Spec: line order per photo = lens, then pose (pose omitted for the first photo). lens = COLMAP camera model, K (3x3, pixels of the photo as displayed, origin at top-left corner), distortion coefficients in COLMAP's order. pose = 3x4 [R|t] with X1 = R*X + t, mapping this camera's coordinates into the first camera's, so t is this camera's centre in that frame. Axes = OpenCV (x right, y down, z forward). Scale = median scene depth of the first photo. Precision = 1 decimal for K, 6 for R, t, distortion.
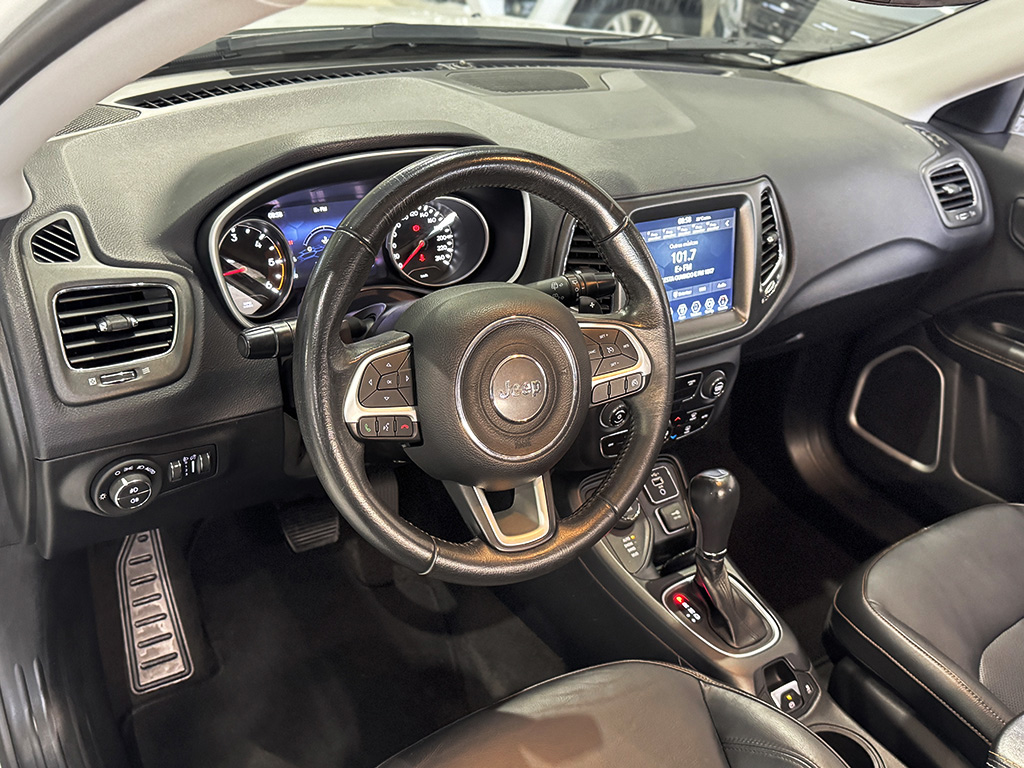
lens RADIAL K [[966.1, 0, 497.1], [0, 966.1, 385.4], [0, 0, 1]] dist [0.153248, -0.392628]
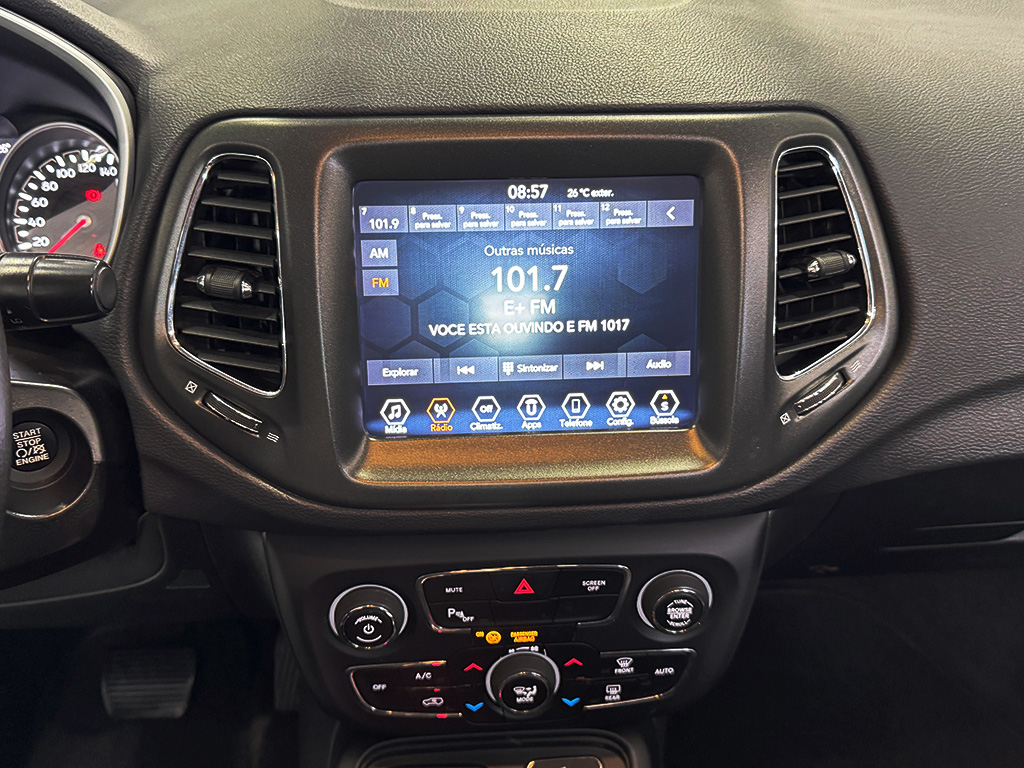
lens RADIAL K [[979.7, 0, 506.0], [0, 979.7, 385.2], [0, 0, 1]] dist [0.119803, -0.314123]
pose [[0.873182, 0.111440, -0.474483, 0.384834], [-0.165039, 0.983604, -0.072702, -0.055064], [0.458602, 0.141790, 0.877257, 0.627350]]
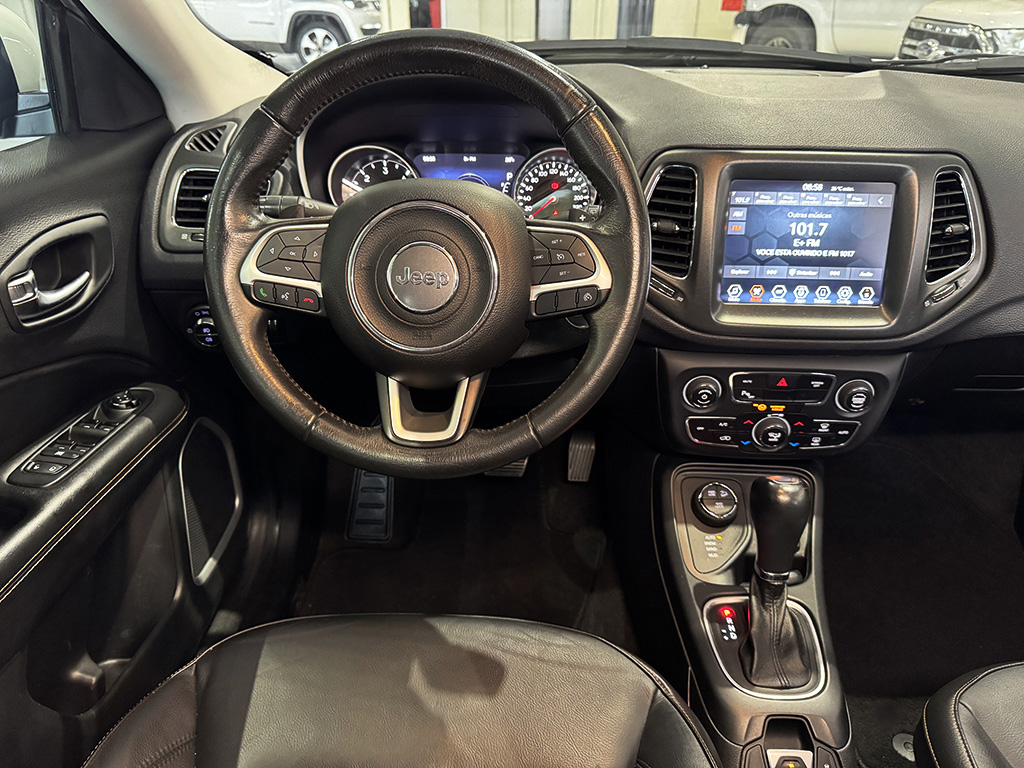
lens RADIAL K [[713.1, 0, 512.0], [0, 713.1, 384.0], [0, 0, 1]] dist [0.065689, -0.144970]
pose [[0.804827, 0.191559, -0.561746, 0.363853], [-0.226562, 0.973968, 0.007529, 0.057621], [0.548565, 0.121211, 0.827275, 0.334710]]
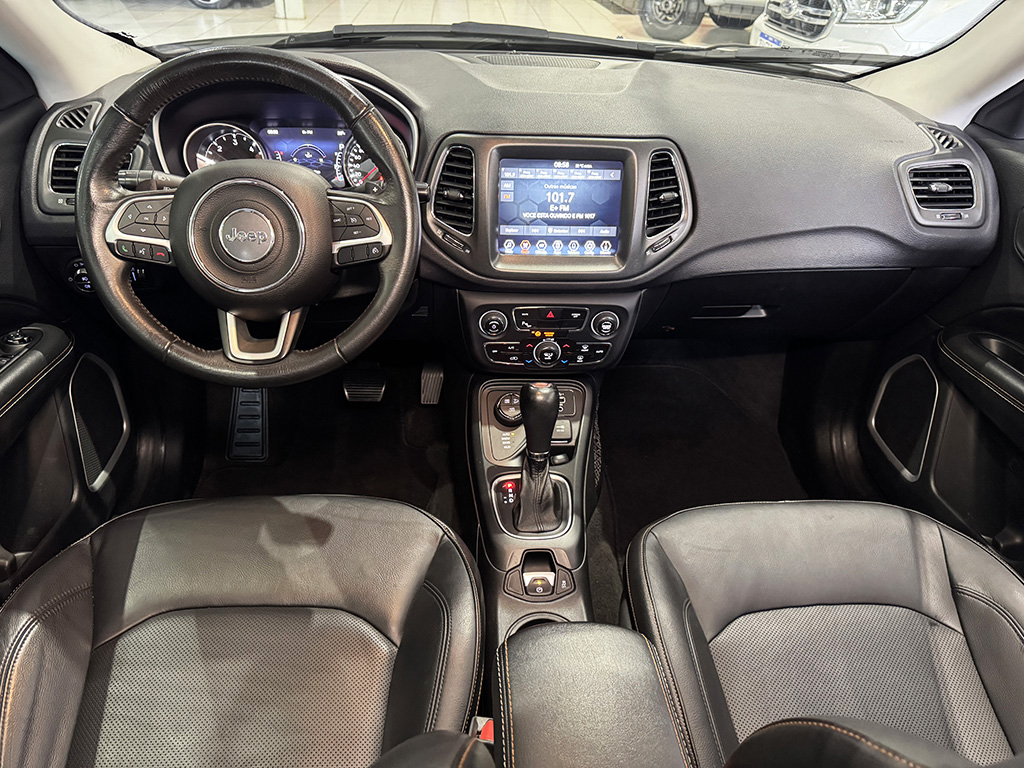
lens RADIAL K [[700.0, 0, 506.5], [0, 700.0, 388.5], [0, 0, 1]] dist [0.075069, -0.117257]
pose [[0.866696, 0.212462, -0.451329, 0.559452], [-0.206647, 0.976398, 0.062808, 0.050228], [0.454021, 0.038831, 0.890144, 0.230554]]
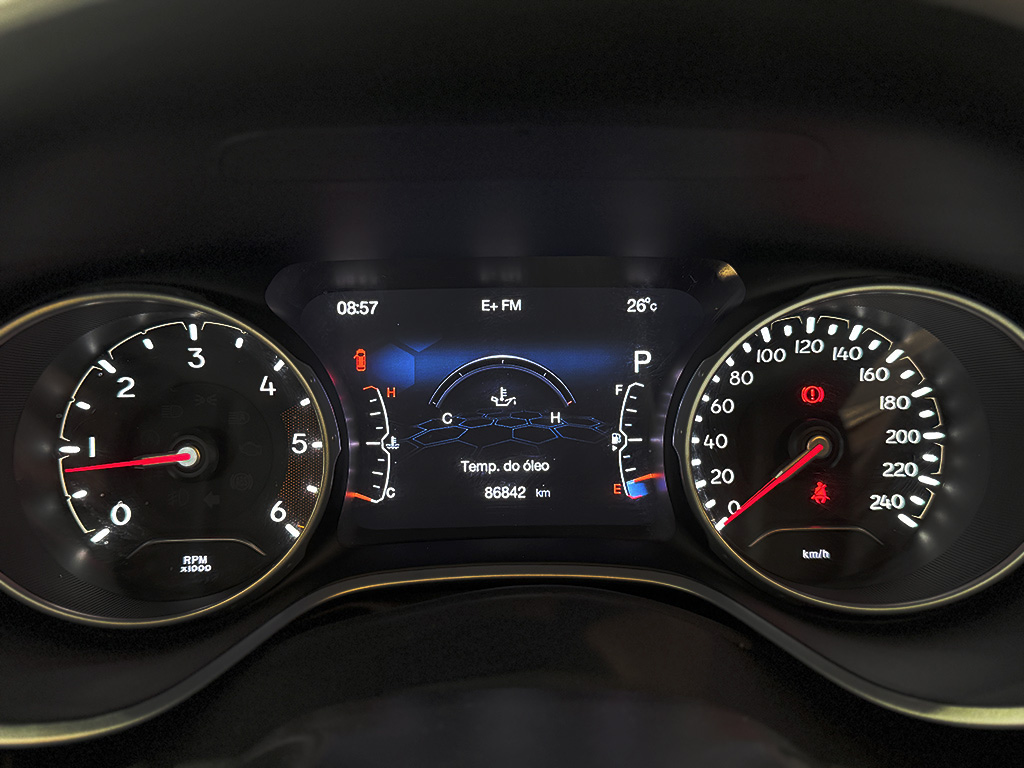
lens RADIAL K [[966.1, 0, 497.1], [0, 966.1, 385.4], [0, 0, 1]] dist [0.153248, -0.392628]
pose [[0.848769, 0.110778, -0.517030, -0.009507], [-0.190908, 0.976054, -0.104271, -0.112406], [0.493098, 0.187207, 0.849593, 0.681658]]
